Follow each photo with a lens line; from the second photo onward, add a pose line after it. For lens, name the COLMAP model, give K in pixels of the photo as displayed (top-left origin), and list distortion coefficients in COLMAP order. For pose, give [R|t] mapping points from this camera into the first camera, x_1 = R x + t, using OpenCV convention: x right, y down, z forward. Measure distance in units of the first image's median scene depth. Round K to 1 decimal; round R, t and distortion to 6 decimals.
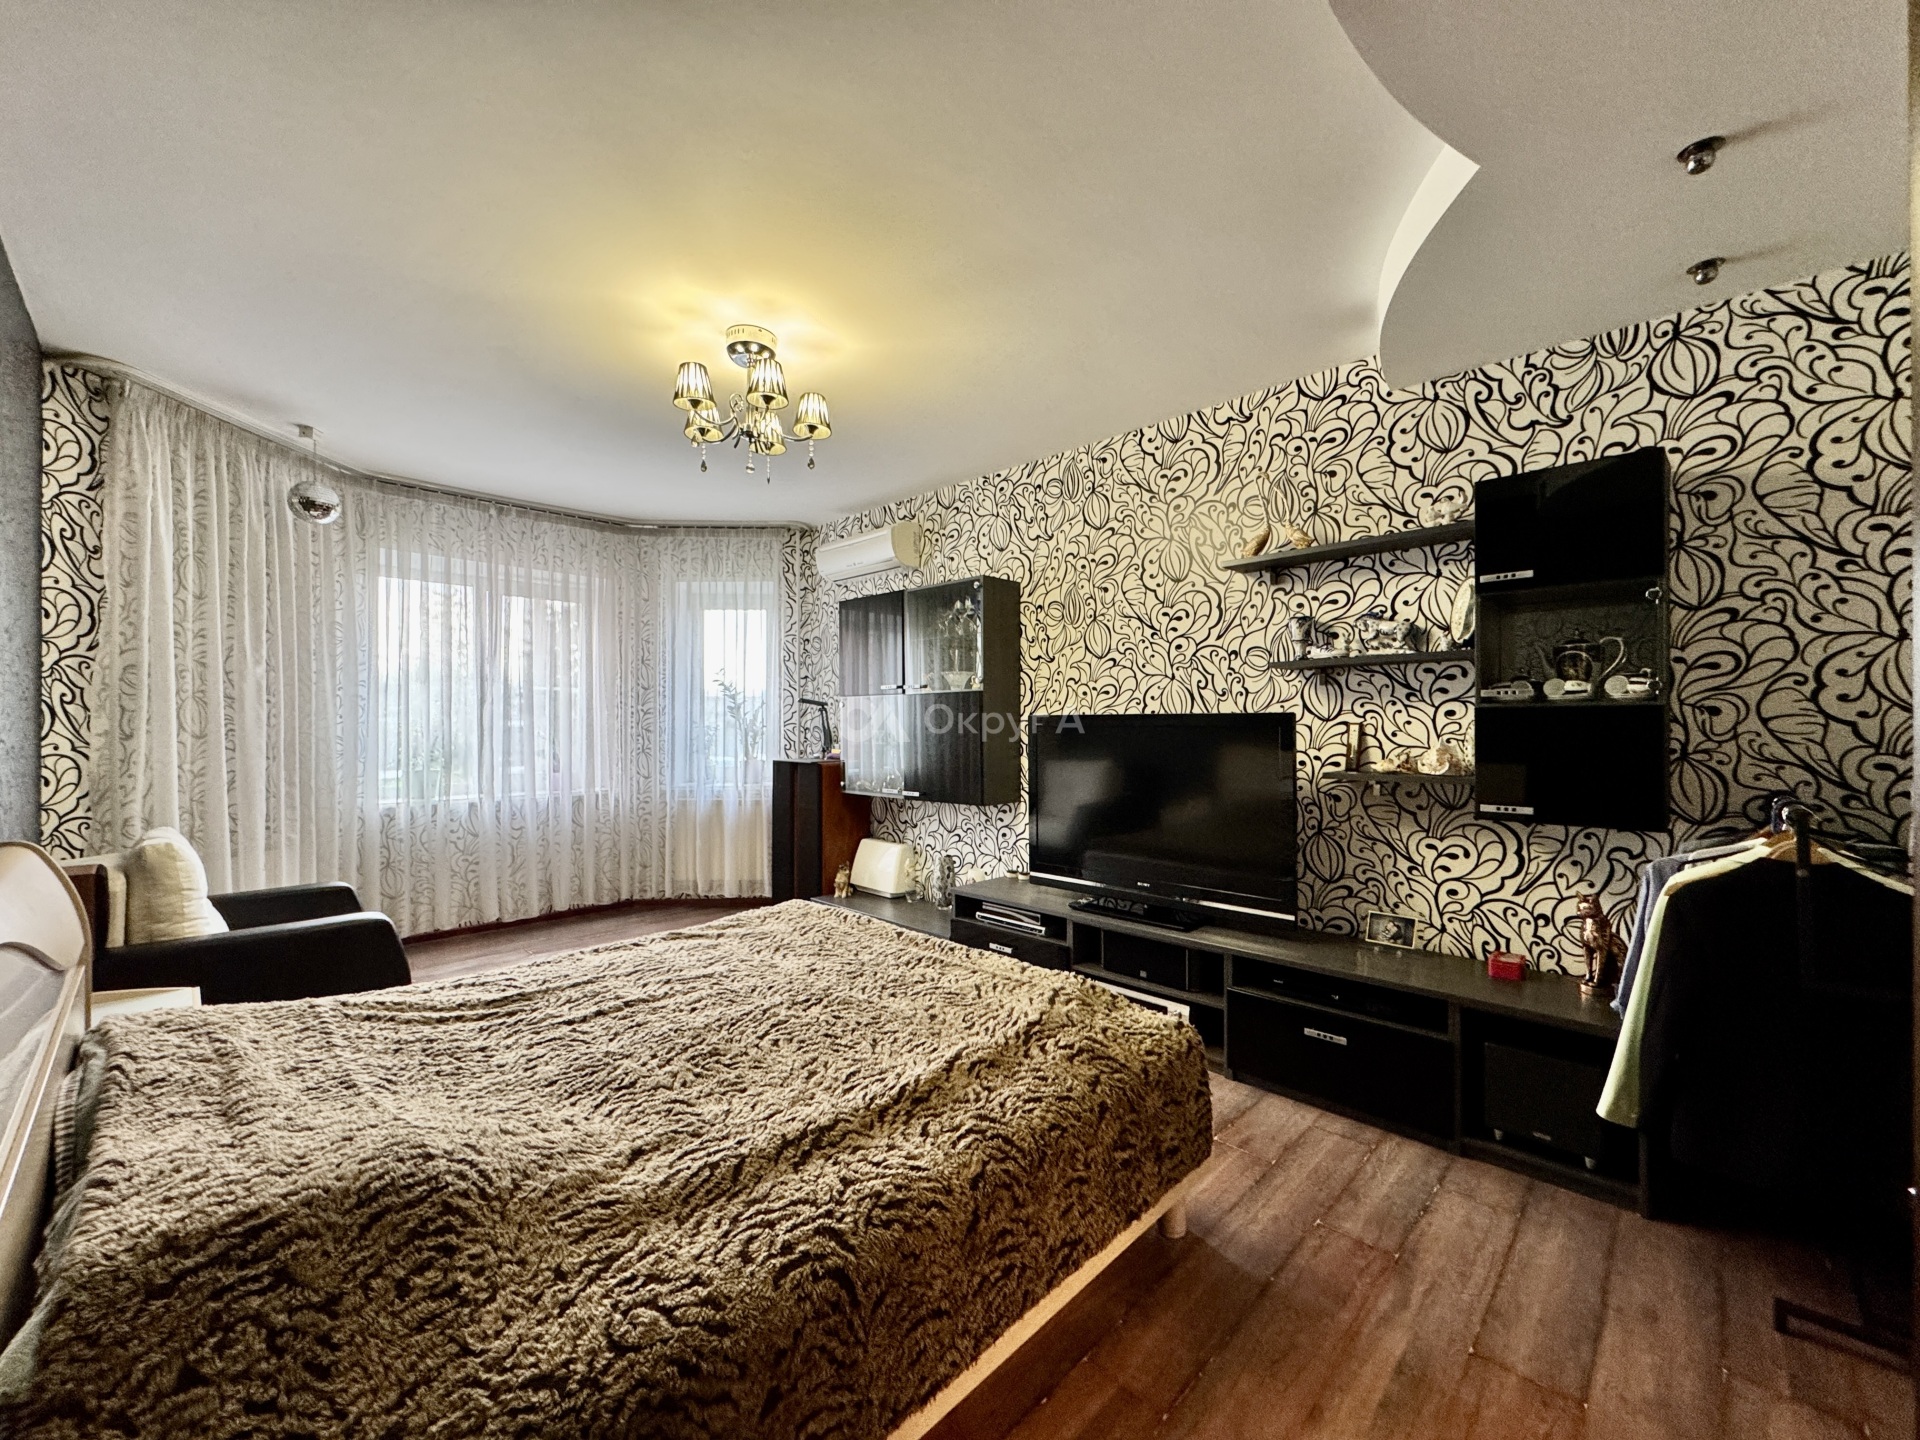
lens RADIAL K [[767.6, 0, 960.0], [0, 767.6, 720.0], [0, 0, 1]] dist [-0.001049, 0.000116]
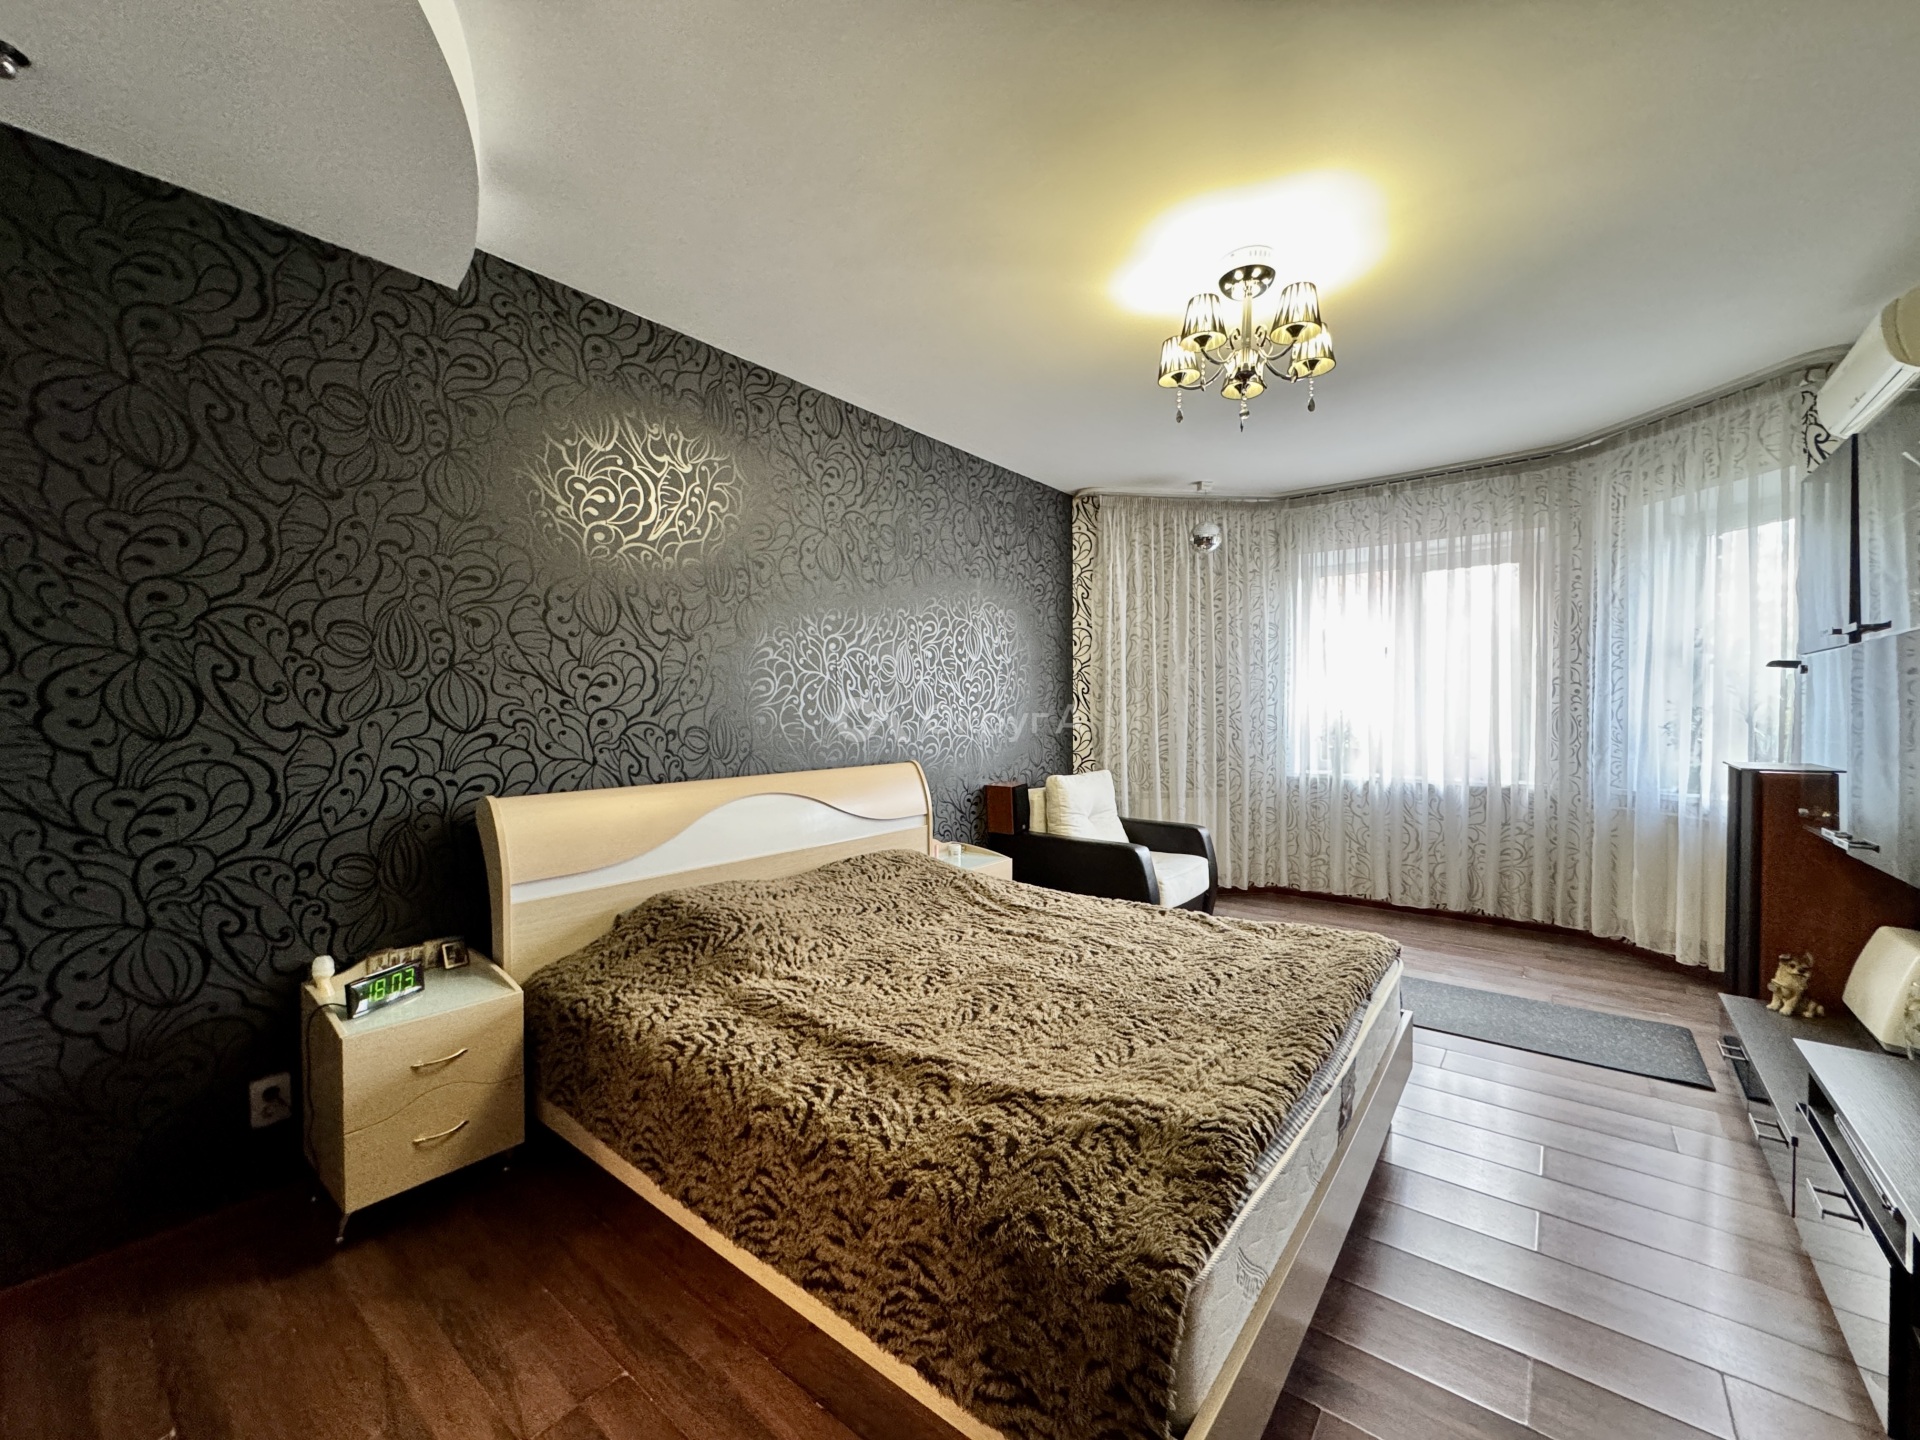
lens RADIAL K [[772.3, 0, 957.4], [0, 772.3, 718.4], [0, 0, 1]] dist [-0.002683, -0.000229]
pose [[0.097250, 0.015165, -0.995144, 0.543015], [0.006419, 0.999854, 0.015864, 0.004451], [0.995239, -0.007930, 0.097138, 0.546226]]
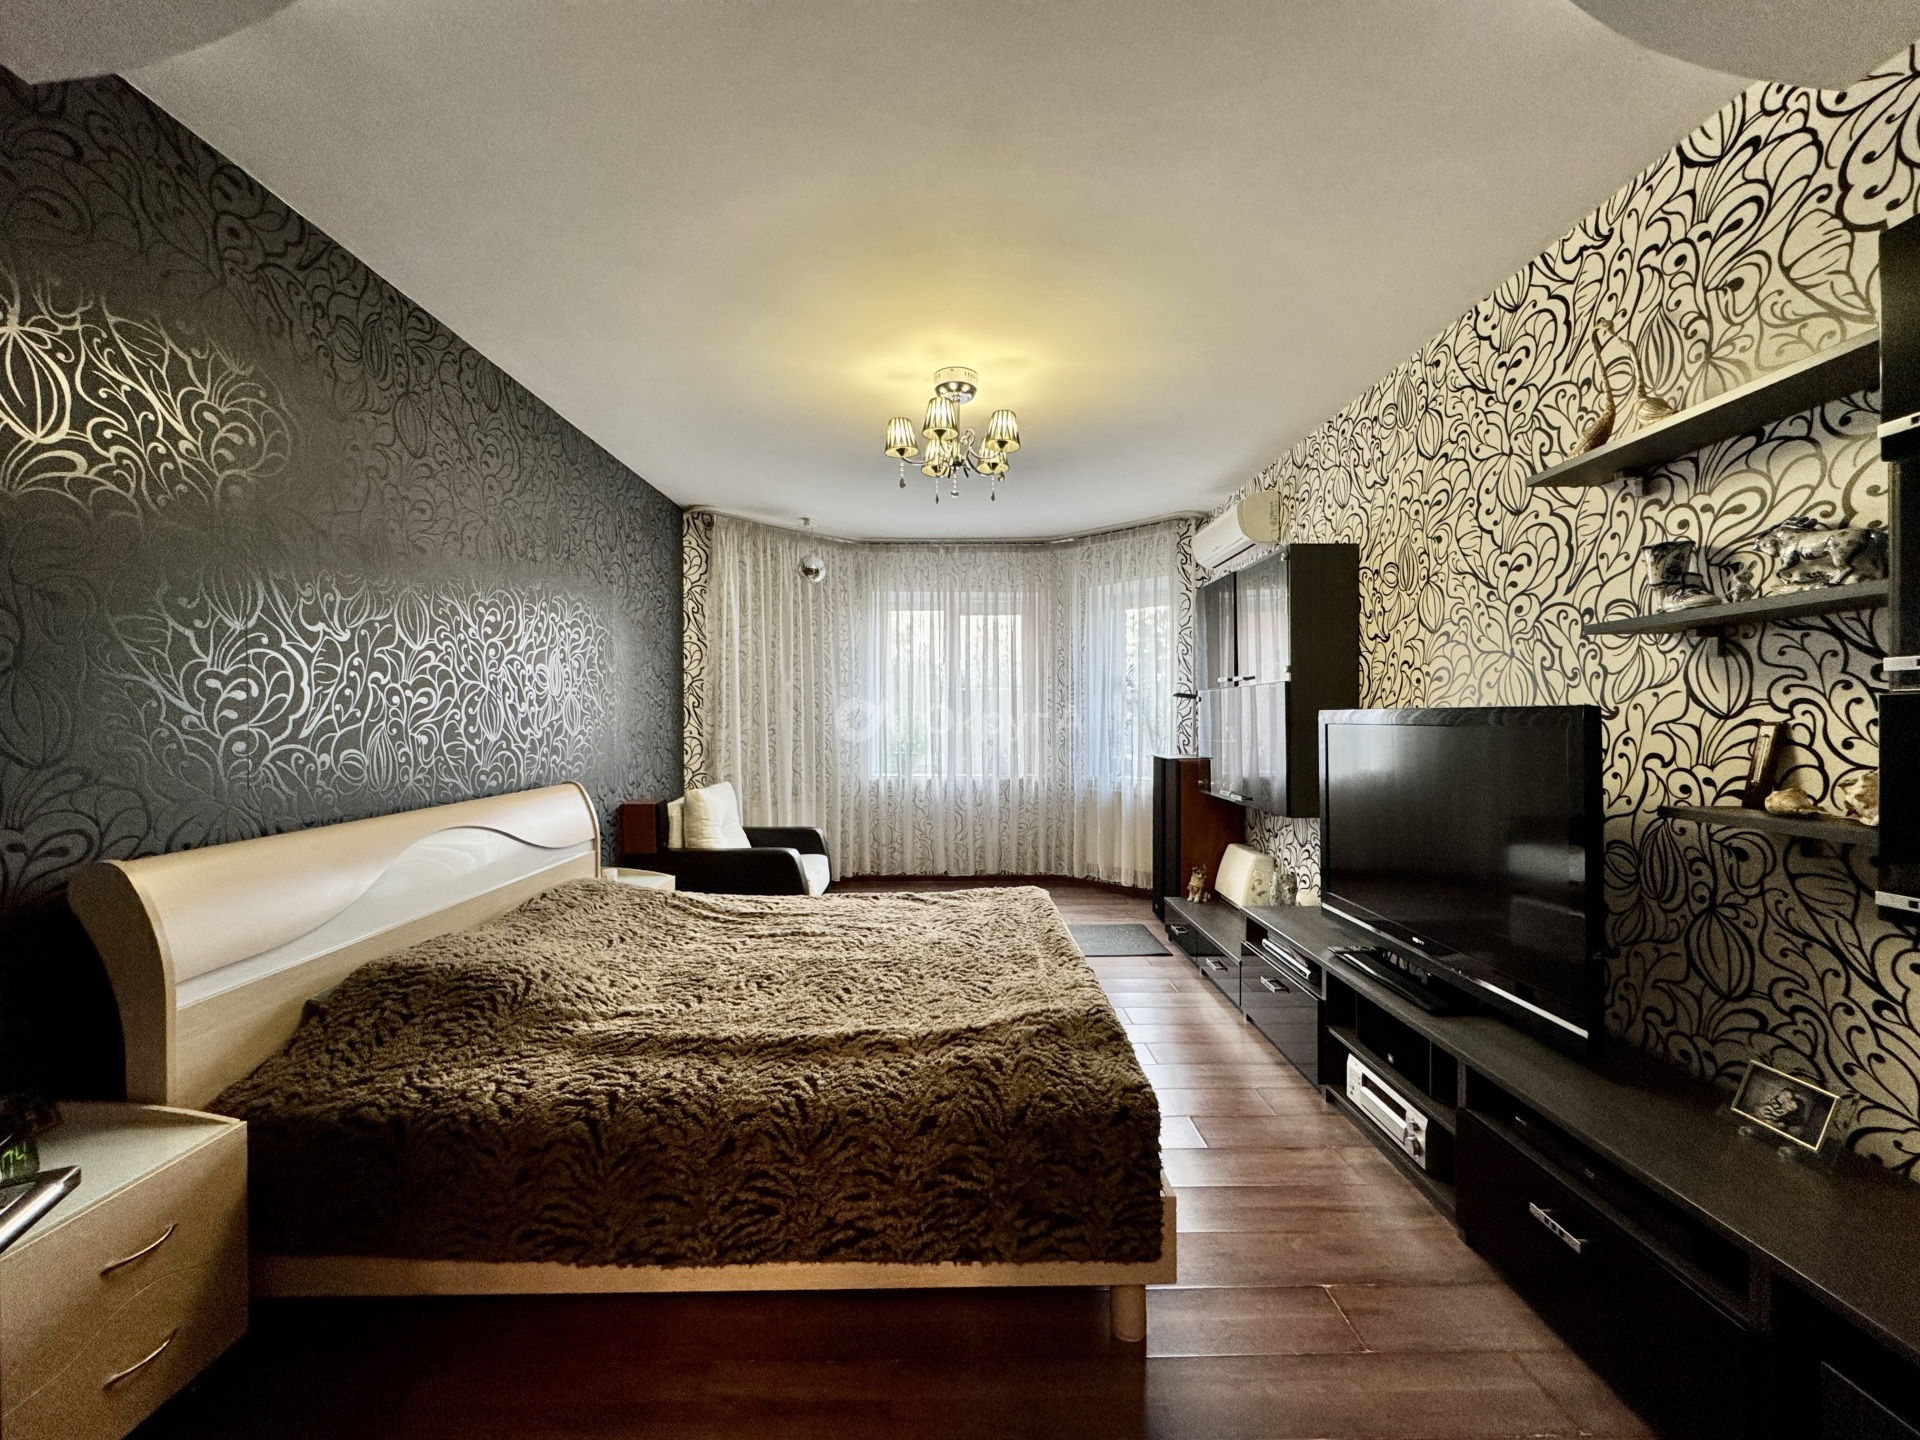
lens RADIAL K [[770.1, 0, 960.0], [0, 770.1, 720.0], [0, 0, 1]] dist [0.000810, -0.000036]
pose [[0.705980, 0.002650, -0.708226, 0.498761], [0.004013, 0.999962, 0.007743, -0.004573], [0.708220, -0.008309, 0.705943, 0.191360]]
